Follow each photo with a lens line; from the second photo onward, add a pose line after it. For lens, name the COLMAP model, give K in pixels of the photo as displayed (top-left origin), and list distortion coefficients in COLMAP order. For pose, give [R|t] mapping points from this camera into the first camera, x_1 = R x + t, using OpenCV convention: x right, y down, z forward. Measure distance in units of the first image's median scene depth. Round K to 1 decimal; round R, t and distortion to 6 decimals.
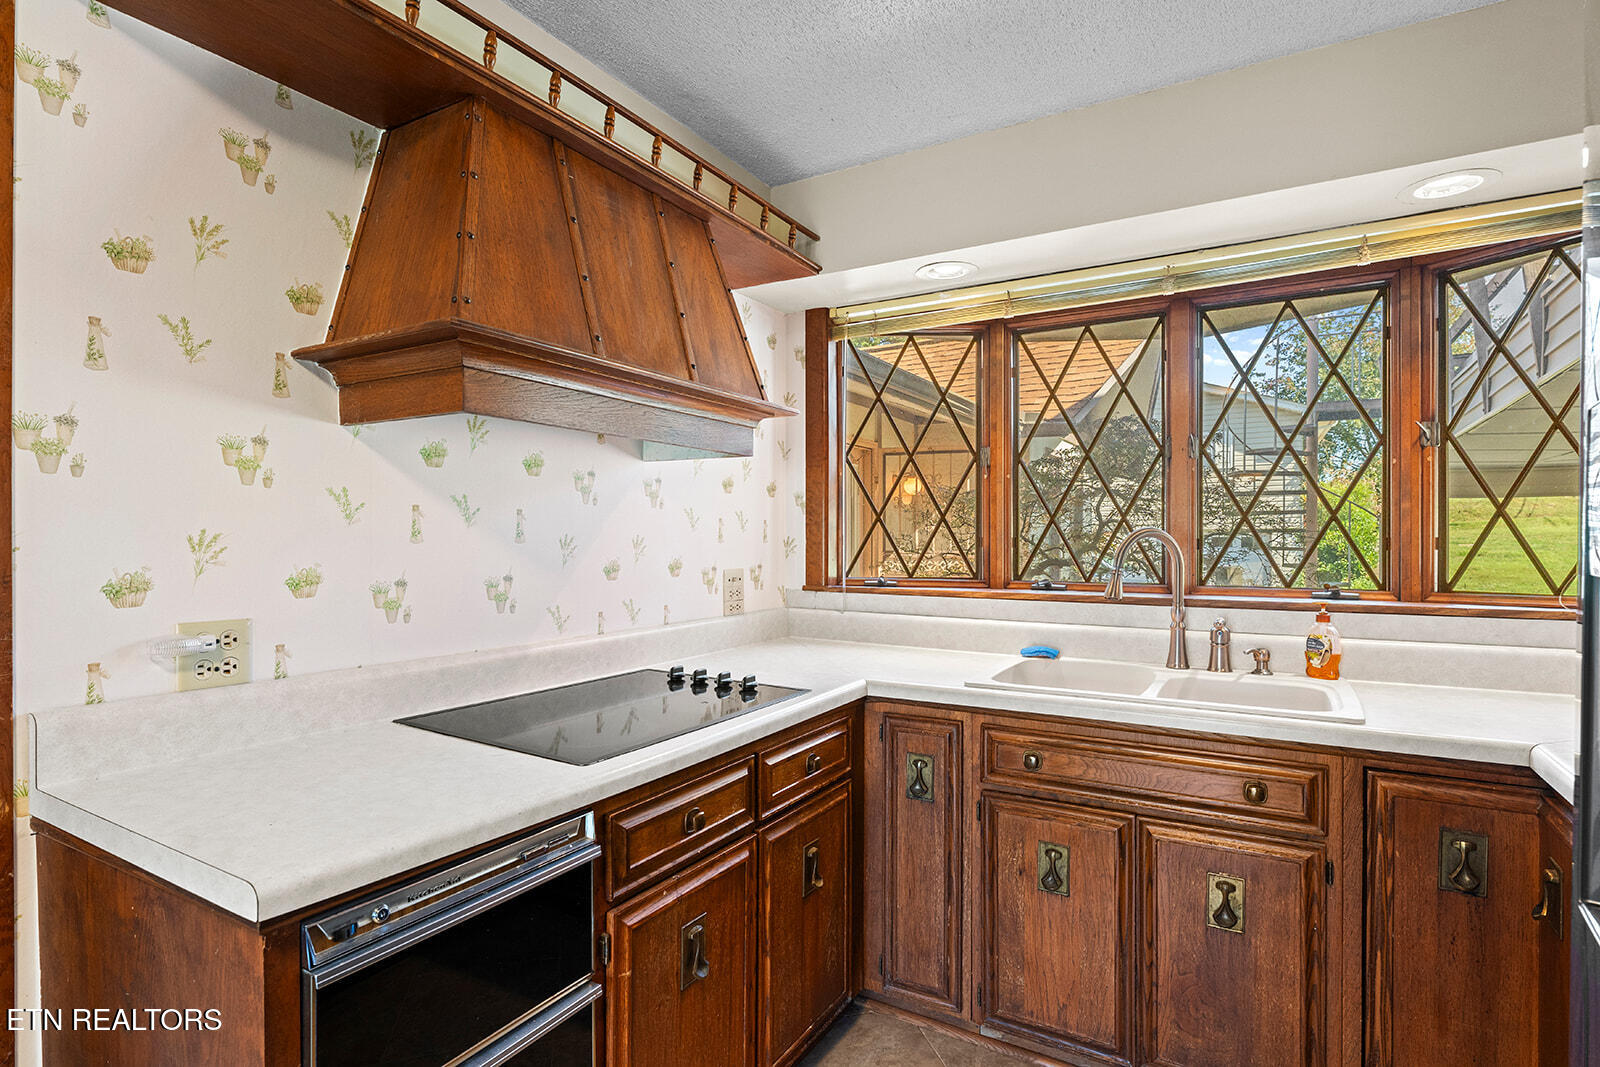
lens RADIAL K [[813.2, 0, 800.0], [0, 813.2, 533.5], [0, 0, 1]] dist [-0.000513, -0.000115]
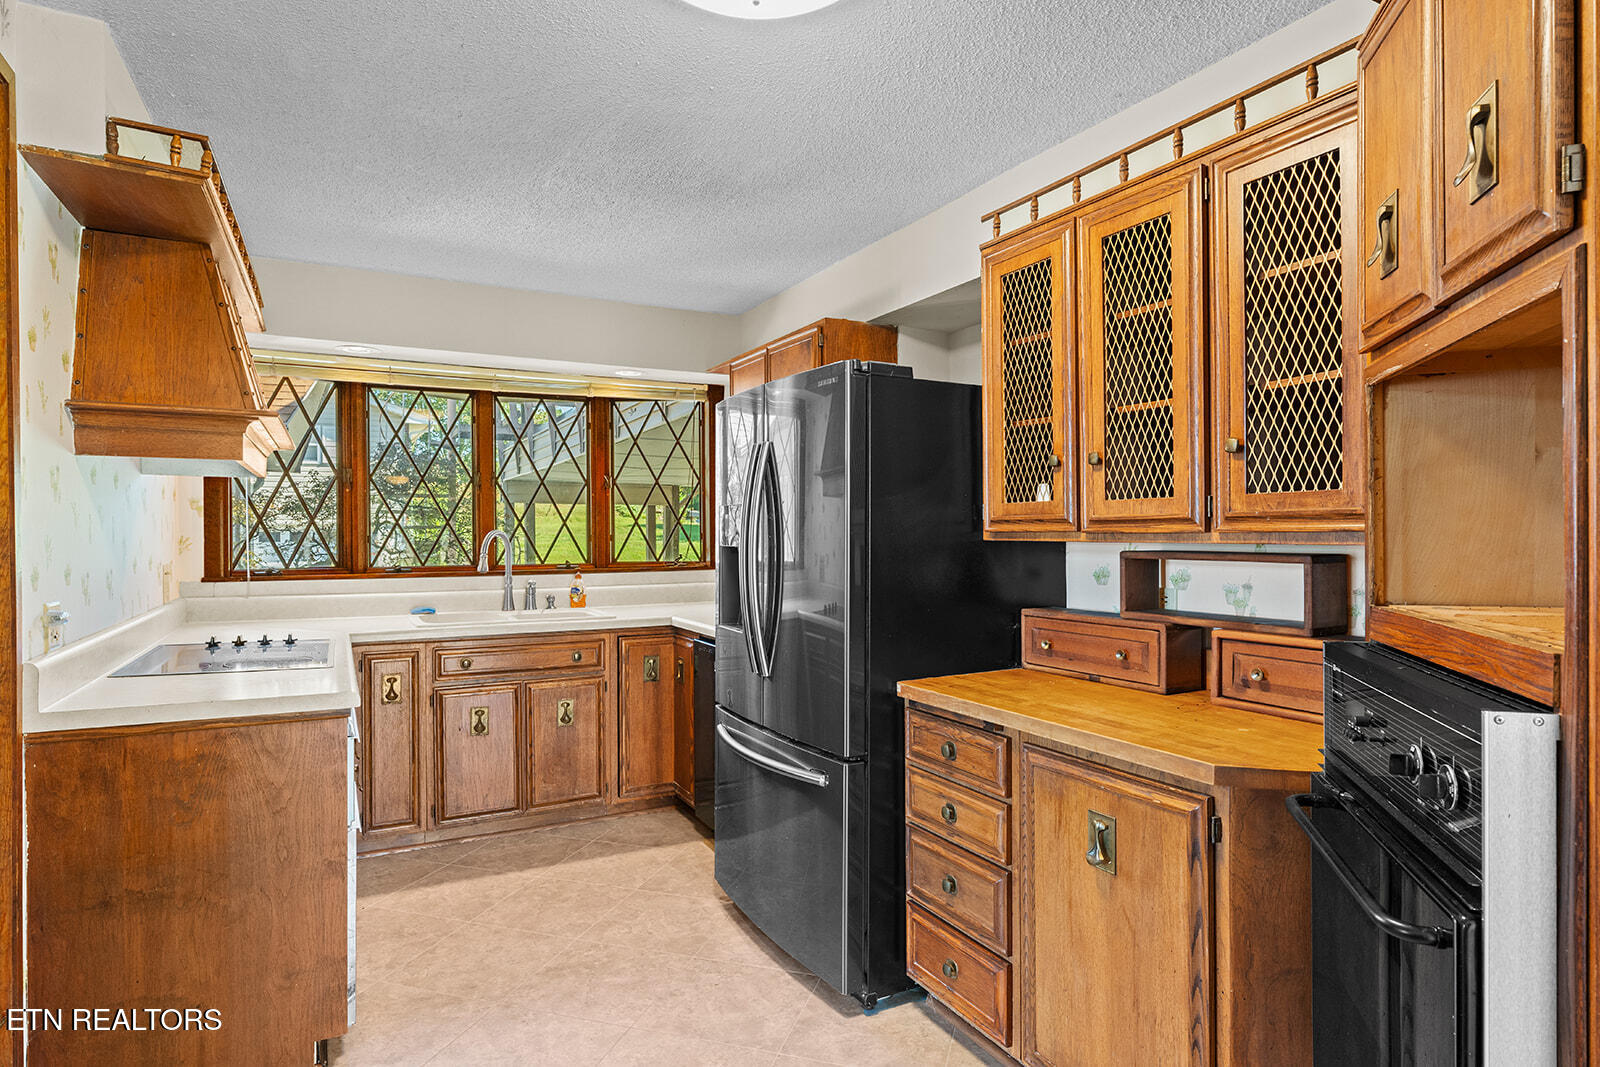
lens RADIAL K [[891.6, 0, 800.0], [0, 891.6, 533.5], [0, 0, 1]] dist [-0.001352, -0.000667]
pose [[0.520211, -0.002940, 0.854033, -0.909428], [-0.000821, 0.999992, 0.003943, -0.007927], [-0.854037, -0.002753, 0.520205, -0.566758]]
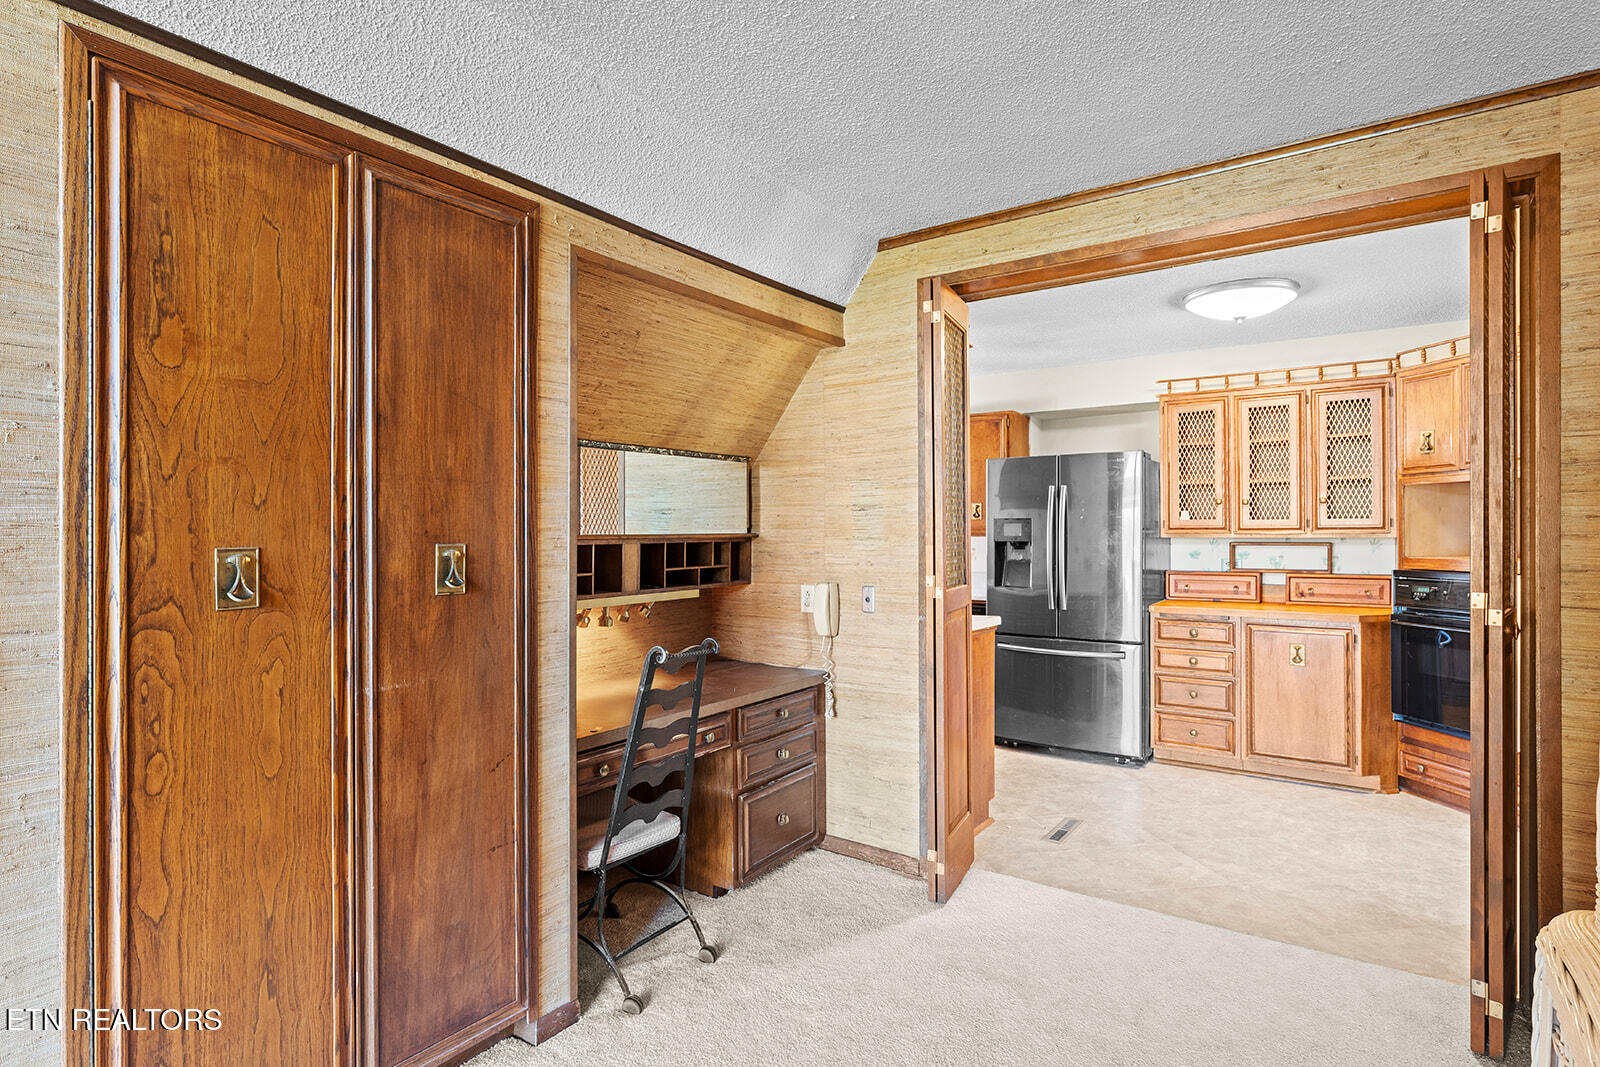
lens RADIAL K [[822.5, 0, 800.0], [0, 822.5, 533.5], [0, 0, 1]] dist [0.000169, -0.000421]
pose [[0.071157, 0.000583, 0.997465, -2.144869], [-0.002152, 0.999998, -0.000431, -0.002839], [-0.997463, -0.002116, 0.071158, 0.718788]]
